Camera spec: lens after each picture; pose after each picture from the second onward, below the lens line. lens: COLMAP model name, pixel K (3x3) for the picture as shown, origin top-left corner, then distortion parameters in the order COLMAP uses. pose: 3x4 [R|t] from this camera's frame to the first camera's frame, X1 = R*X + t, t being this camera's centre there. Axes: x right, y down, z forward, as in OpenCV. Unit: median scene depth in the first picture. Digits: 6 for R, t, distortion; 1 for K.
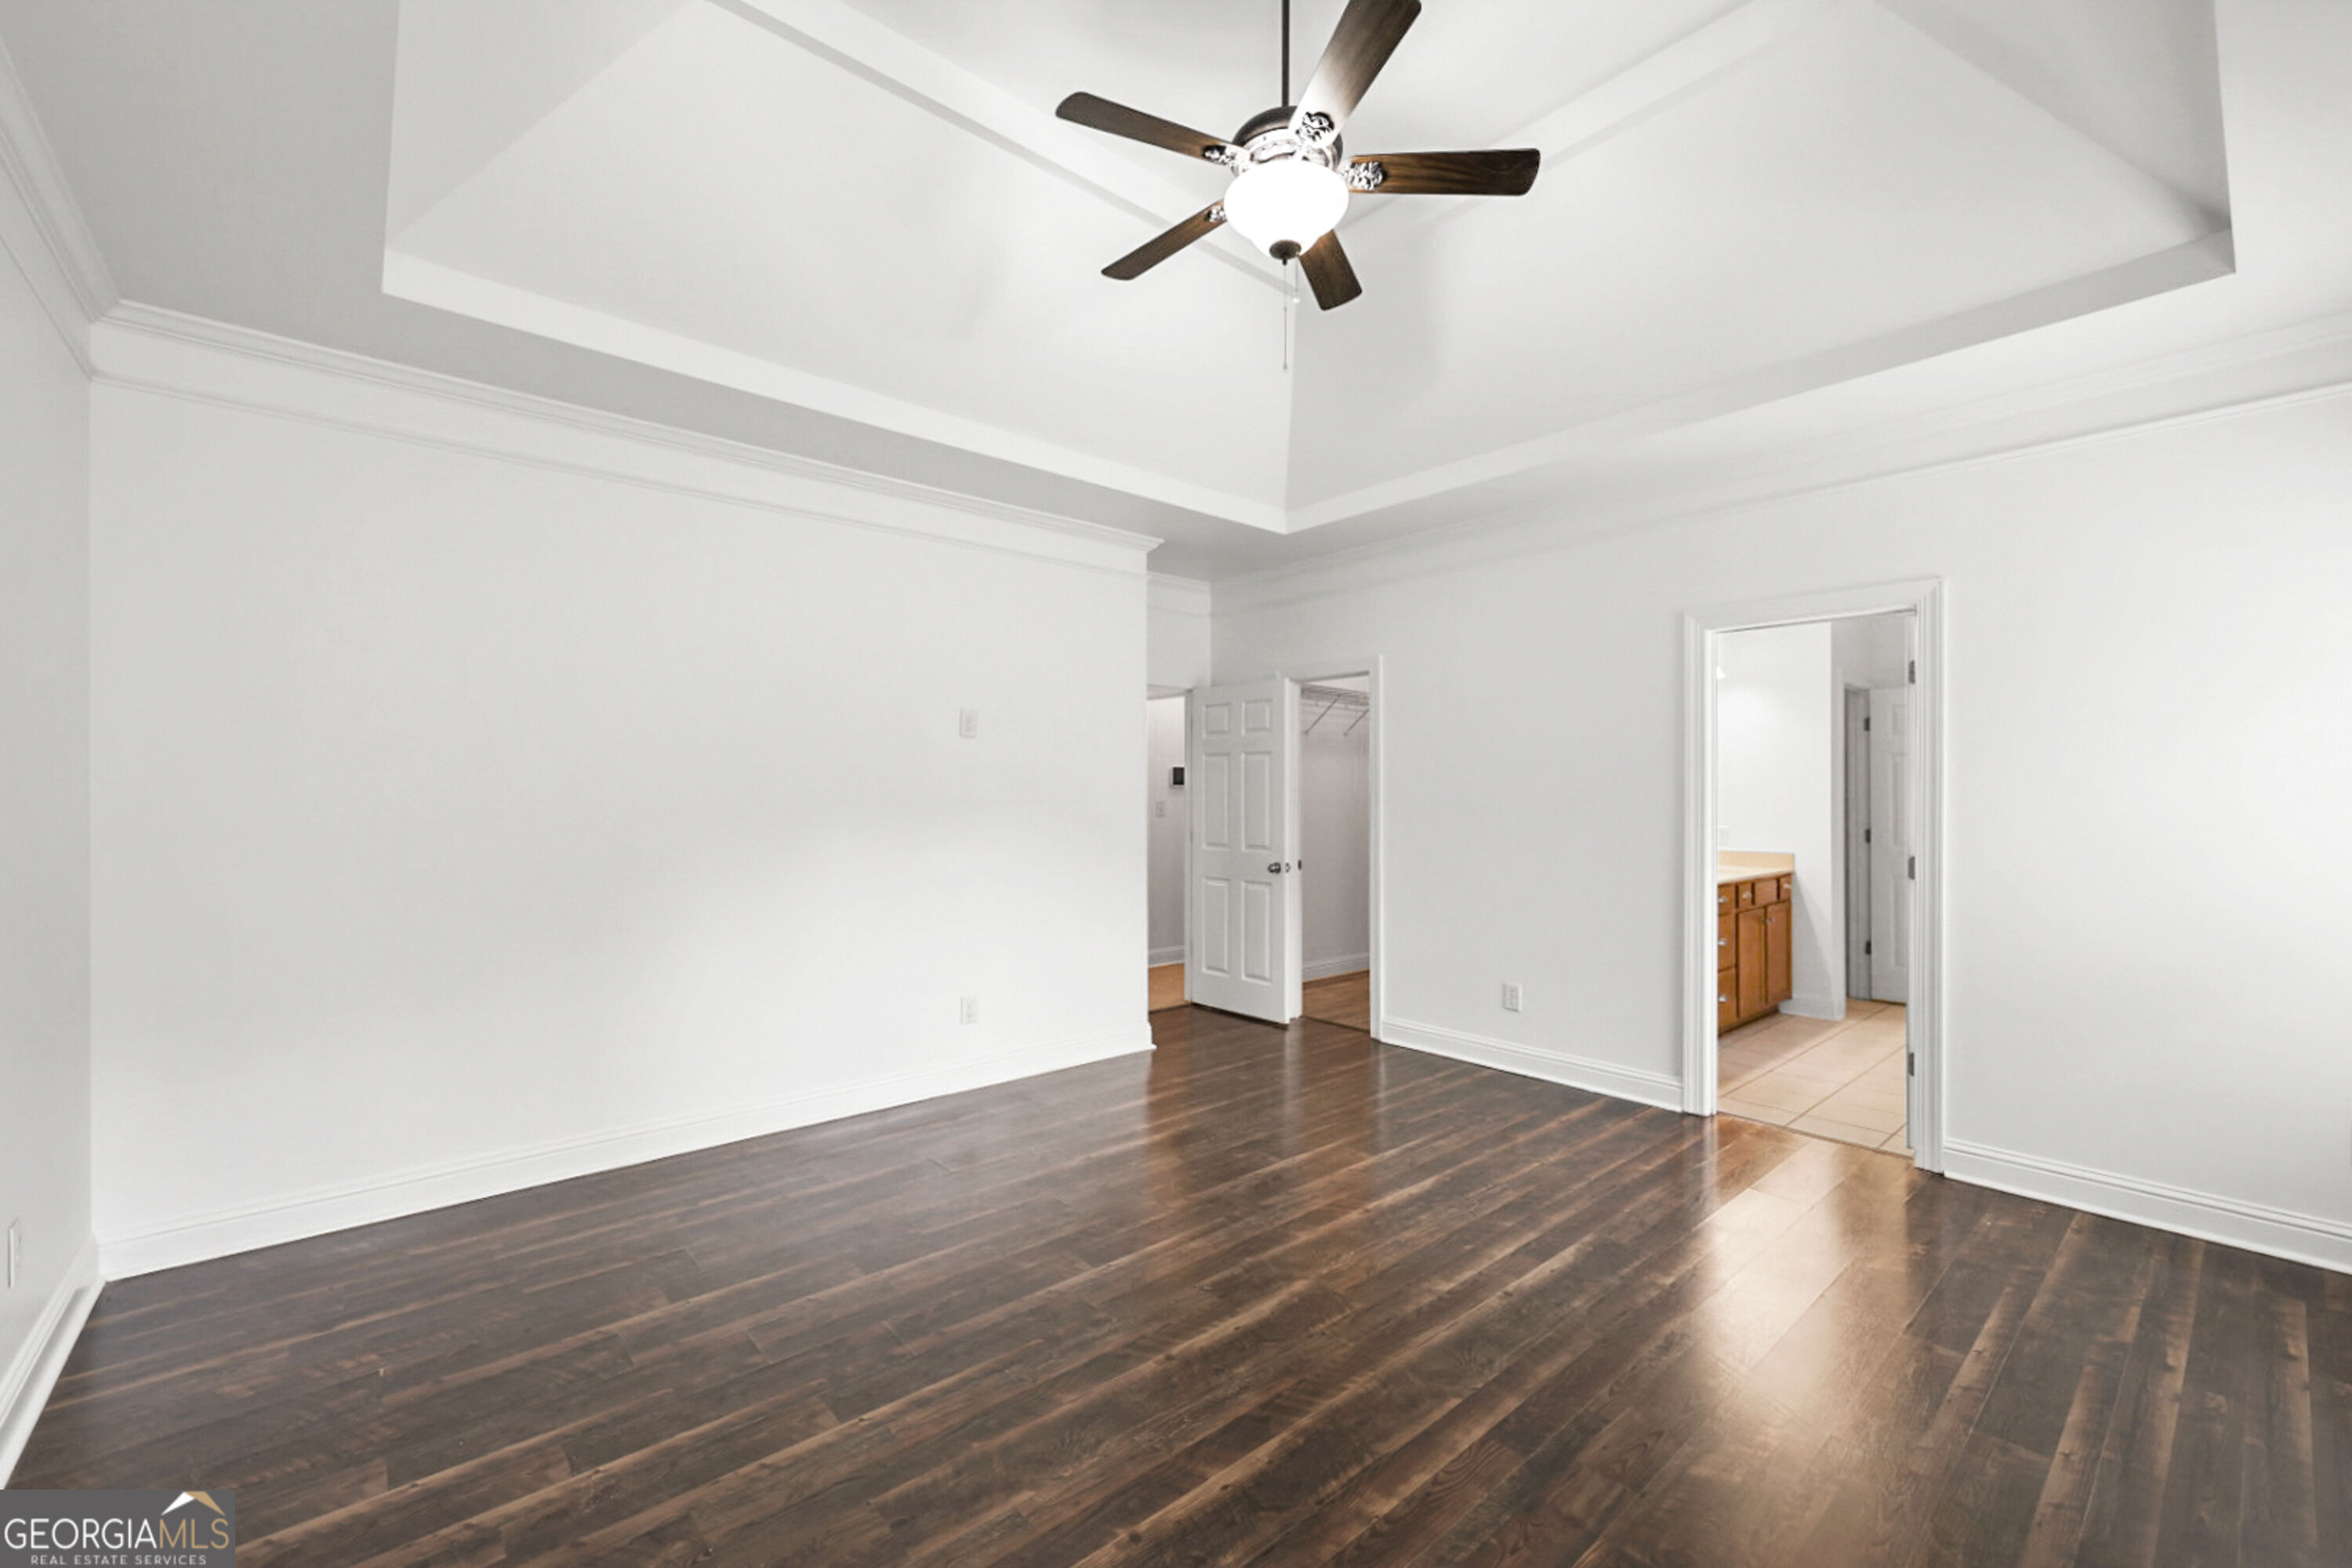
lens RADIAL K [[960.0, 0, 1173.3], [0, 960.0, 789.2], [0, 0, 1]] dist [-0.000751, -0.000410]
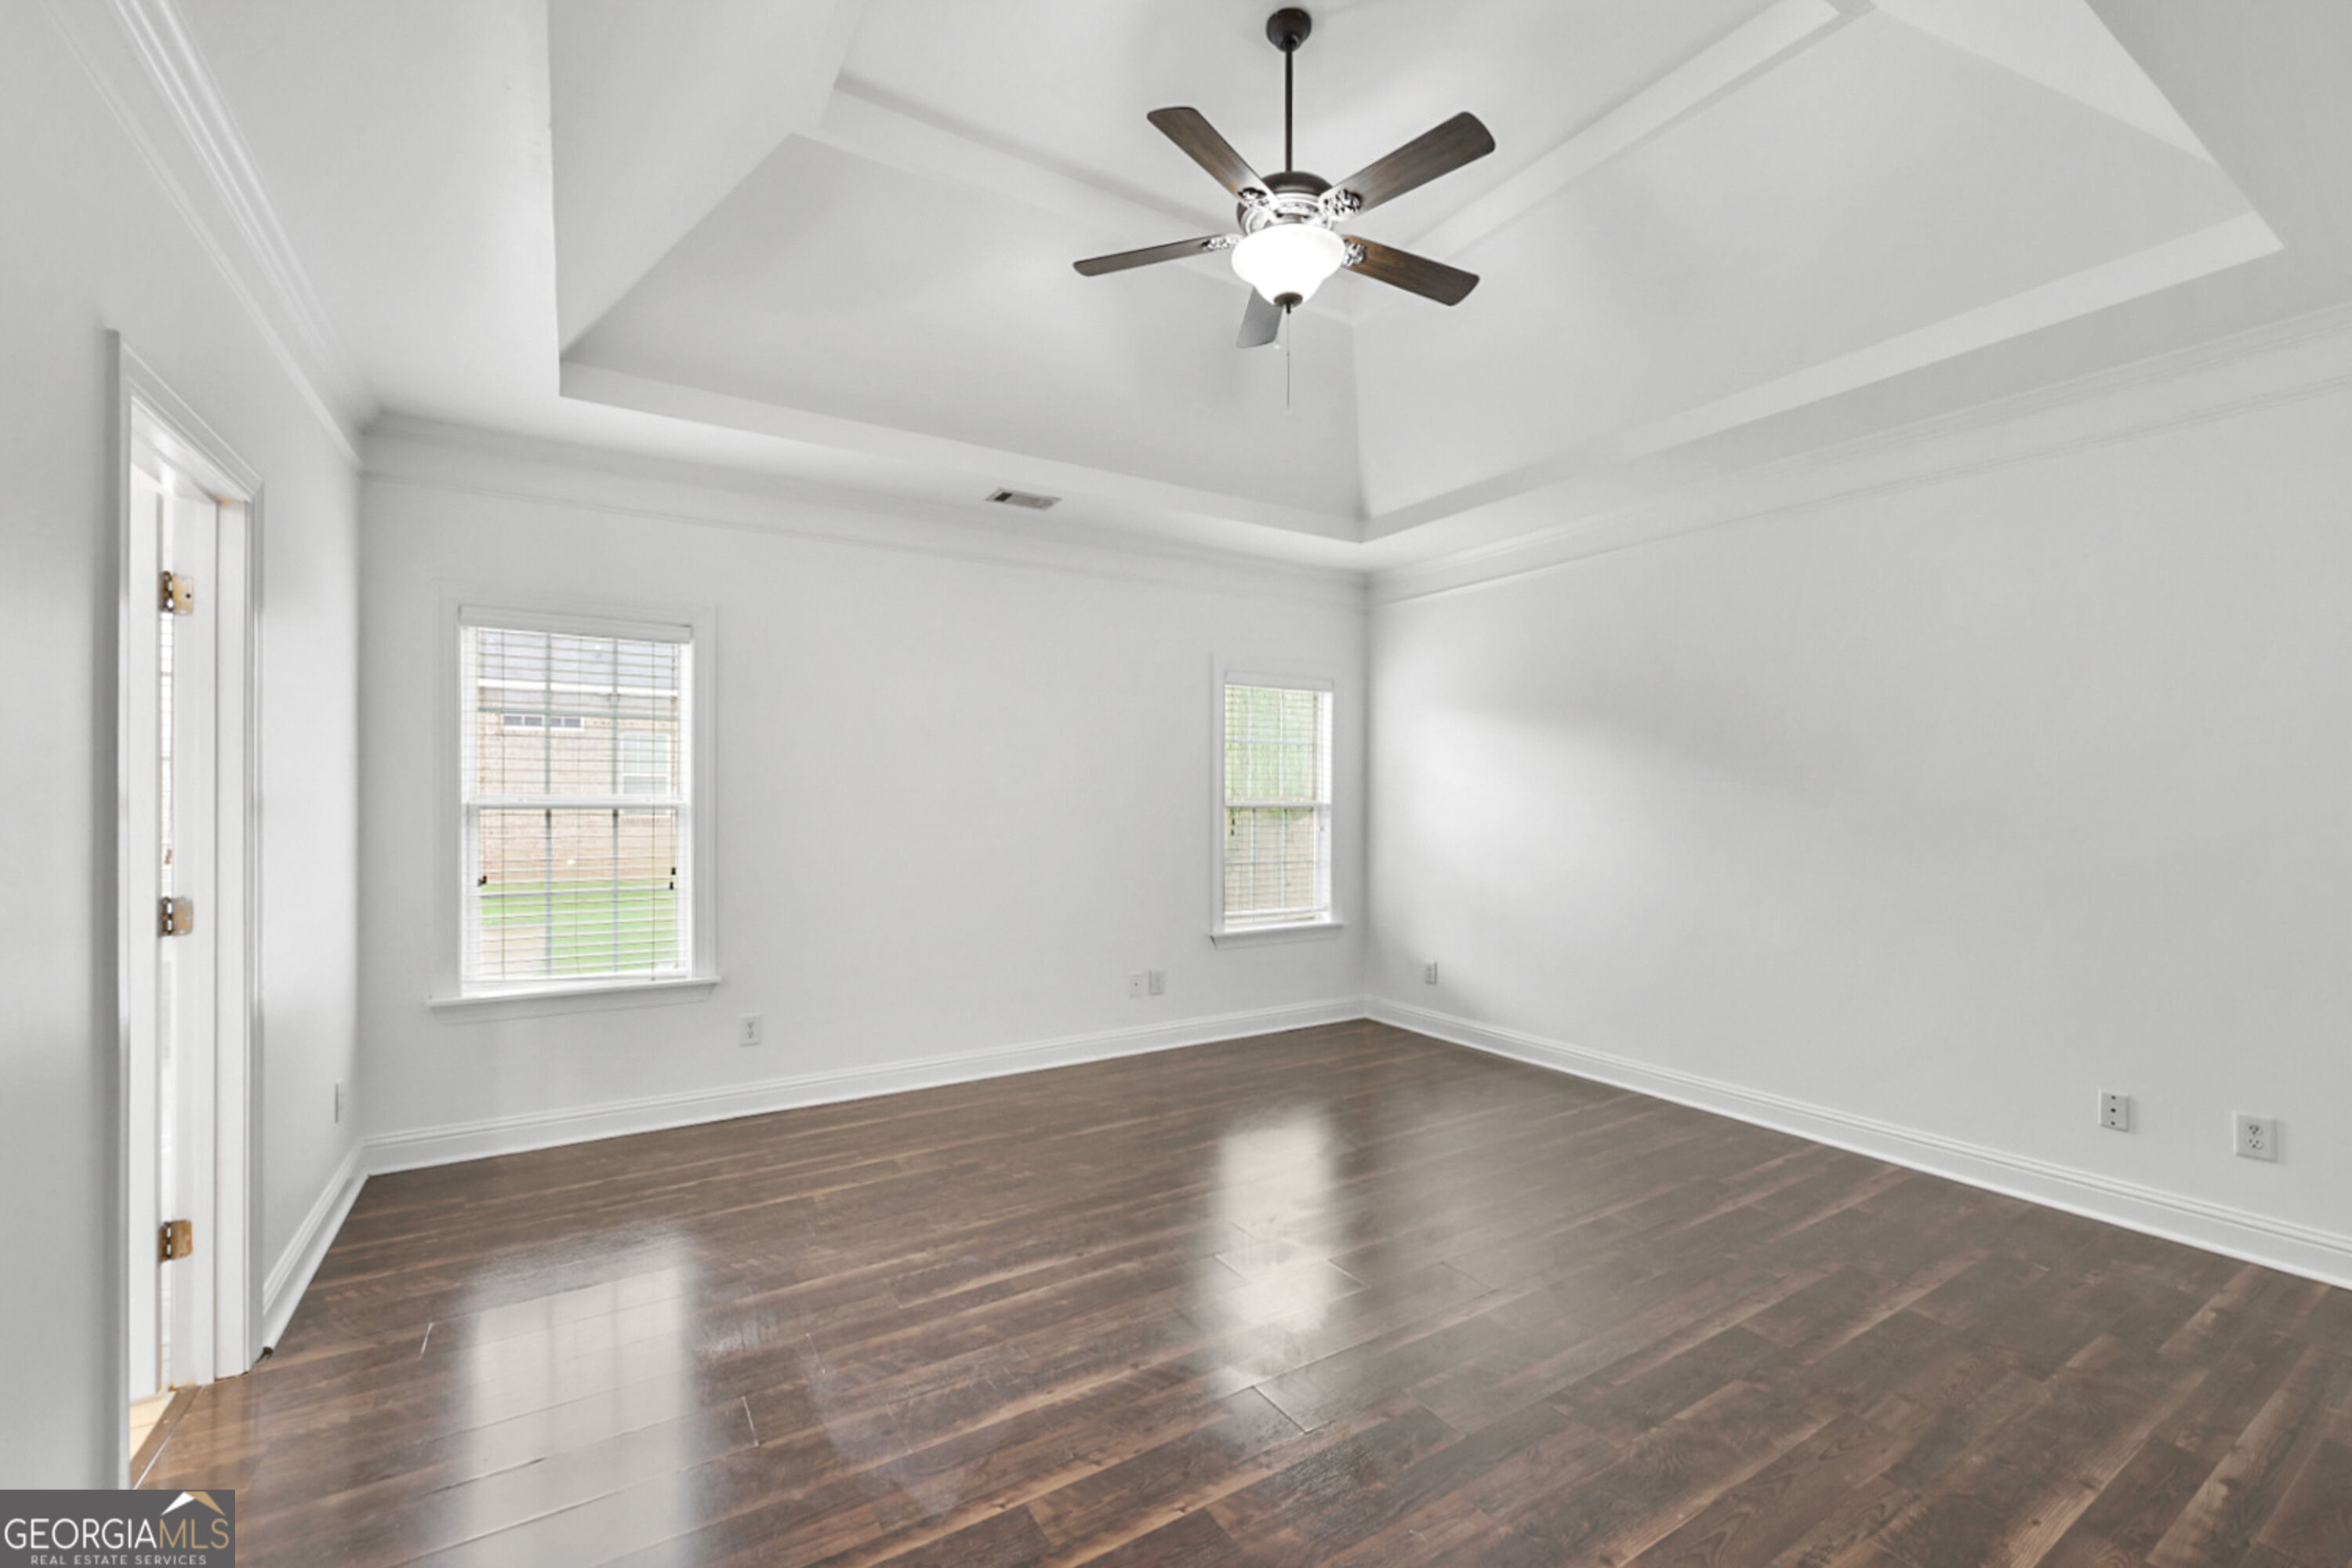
lens RADIAL K [[960.0, 0, 1175.8], [0, 960.0, 792.1], [0, 0, 1]] dist [-0.000751, -0.000410]
pose [[-0.986861, 0.001603, 0.161565, 0.057992], [0.000515, 0.999977, -0.006772, 0.005507], [-0.161573, -0.006600, -0.986839, 1.936467]]
